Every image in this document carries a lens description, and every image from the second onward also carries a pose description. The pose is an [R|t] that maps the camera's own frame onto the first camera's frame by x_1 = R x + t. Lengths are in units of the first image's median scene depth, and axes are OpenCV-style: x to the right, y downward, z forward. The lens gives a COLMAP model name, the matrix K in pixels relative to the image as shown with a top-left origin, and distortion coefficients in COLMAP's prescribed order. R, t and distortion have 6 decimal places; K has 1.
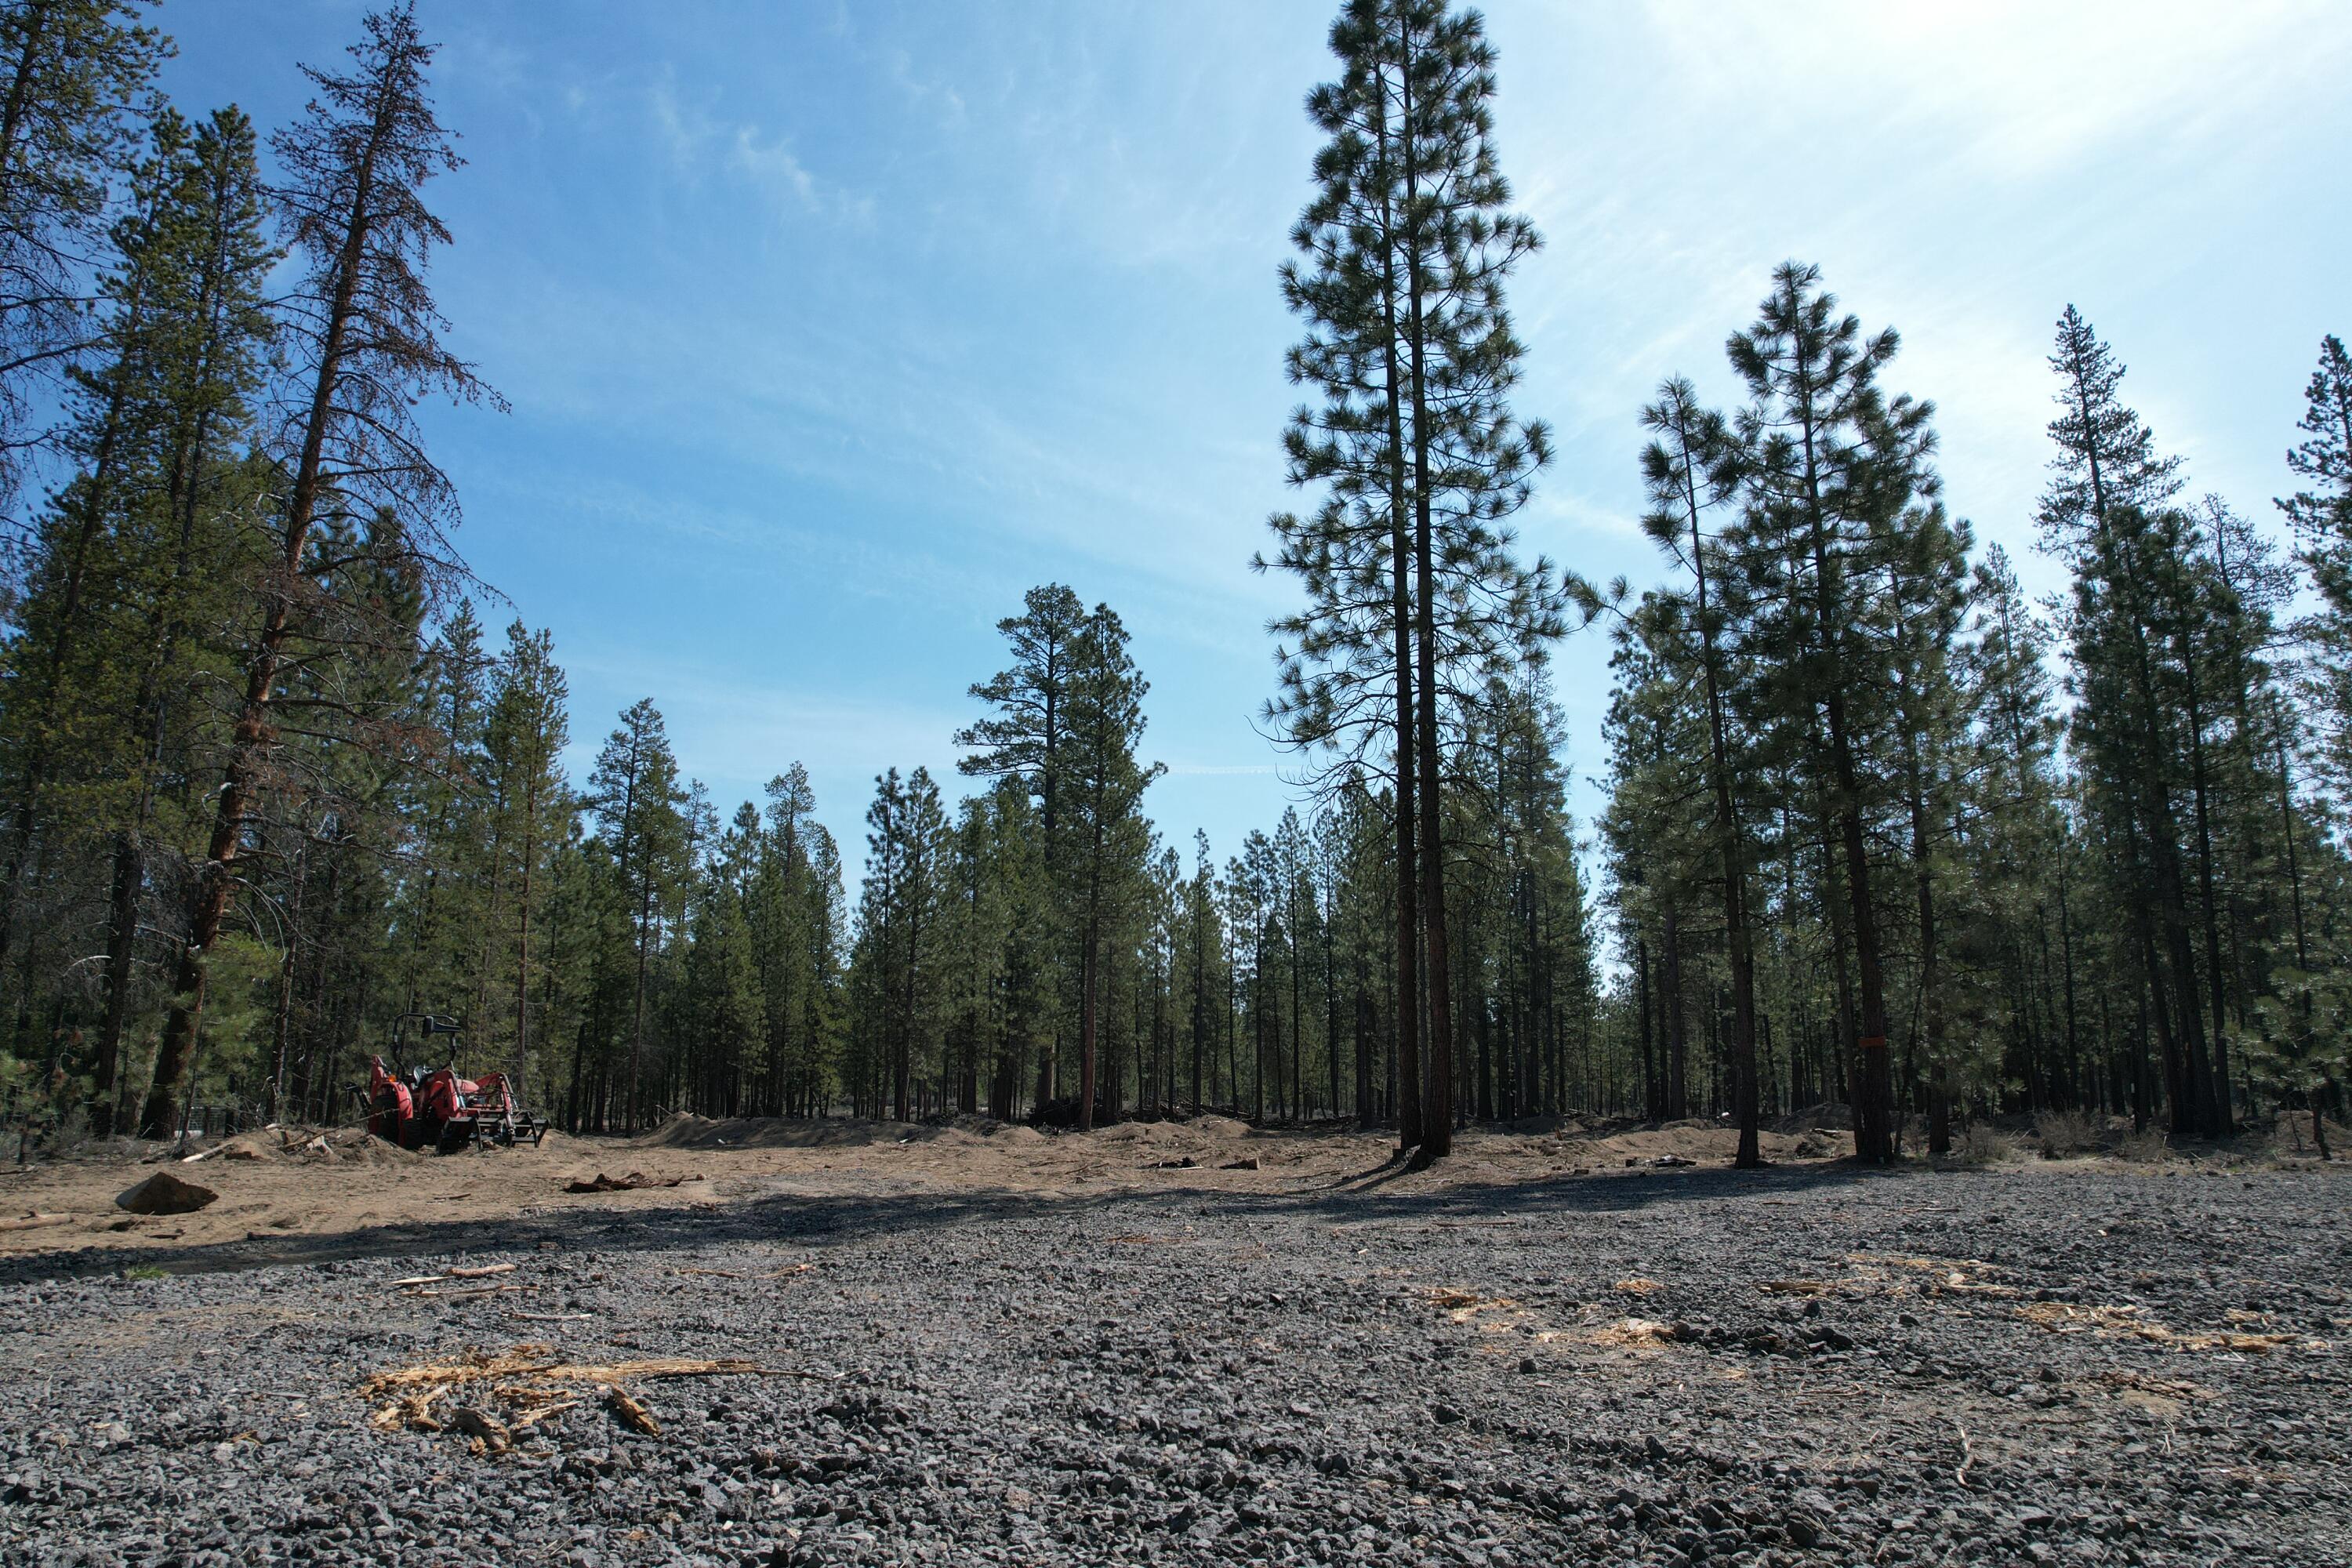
lens RADIAL K [[1517.2, 0, 1180.4], [0, 1517.2, 776.1], [0, 0, 1]] dist [-0.078129, 0.077981]
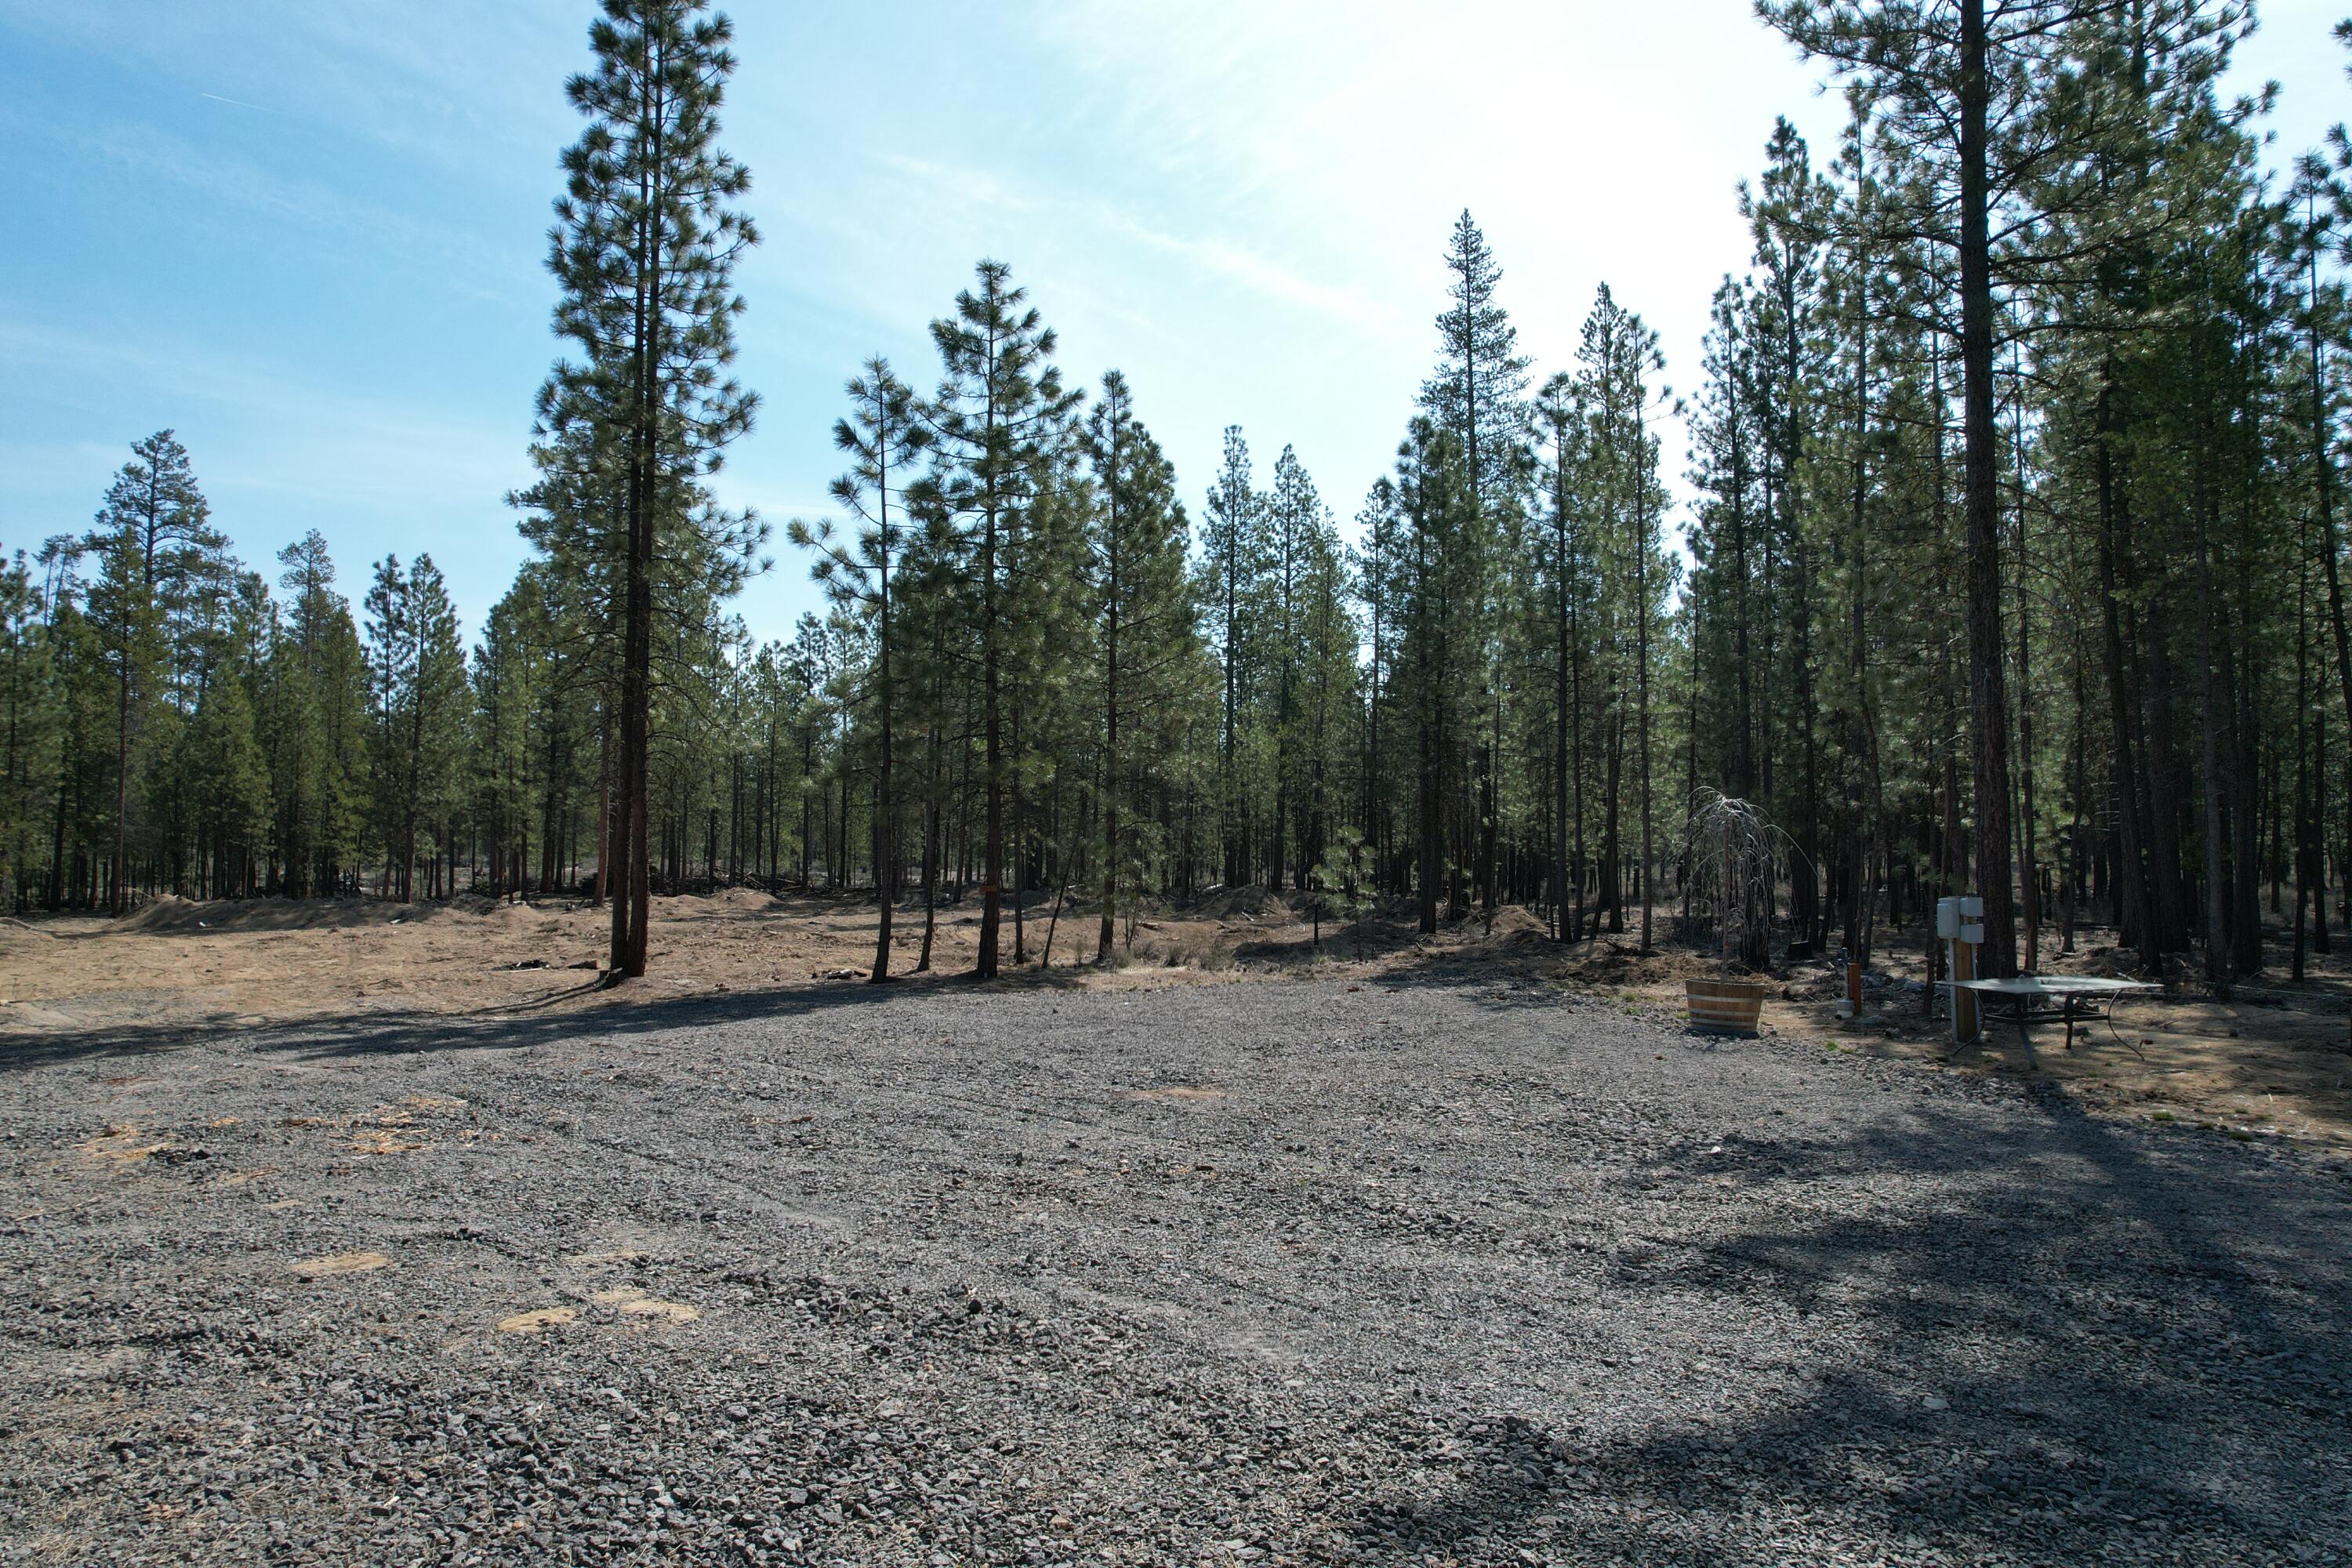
lens RADIAL K [[1517.2, 0, 1180.4], [0, 1517.2, 776.1], [0, 0, 1]] dist [-0.078129, 0.077981]
pose [[0.972494, 0.013256, 0.232551, 0.053806], [-0.050569, 0.986582, 0.155236, -0.024229], [-0.227373, -0.162726, 0.960116, -0.055538]]
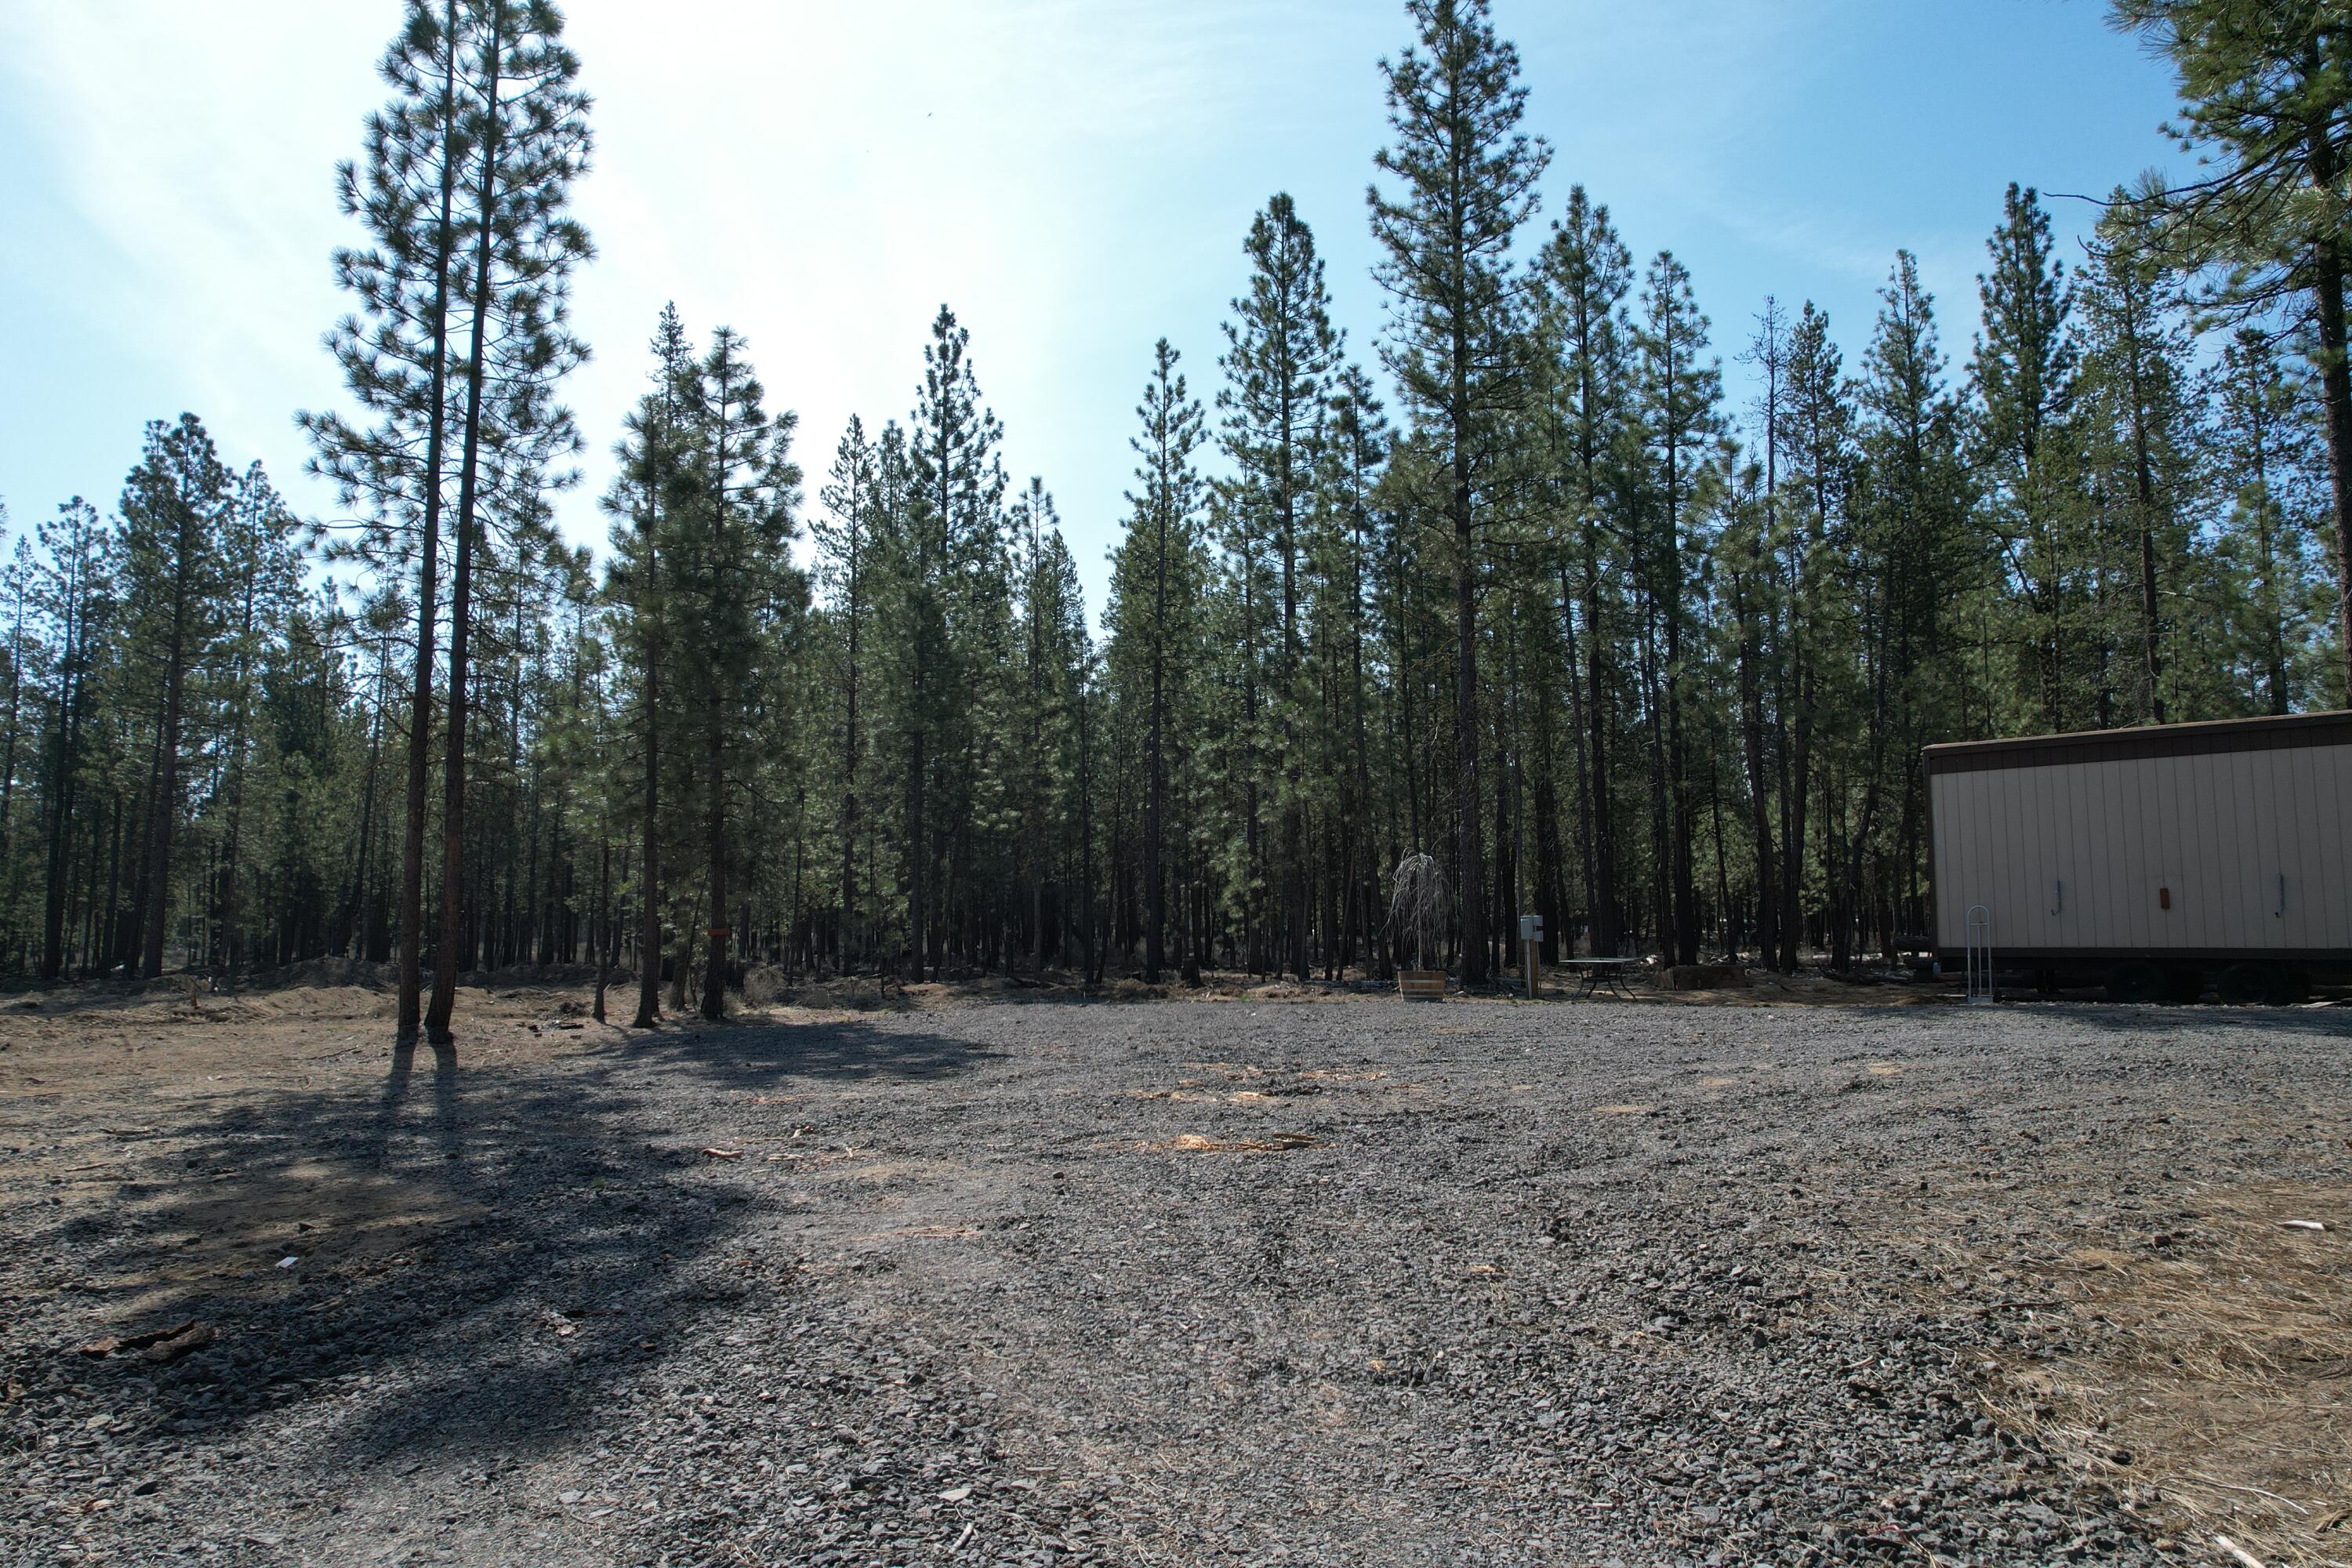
lens RADIAL K [[1506.8, 0, 1176.3], [0, 1506.8, 776.6], [0, 0, 1]] dist [-0.075211, 0.064446]
pose [[0.496929, 0.079793, 0.864115, -0.090473], [-0.171431, 0.985167, 0.007615, -0.007822], [-0.850689, -0.151920, 0.503237, -0.004265]]
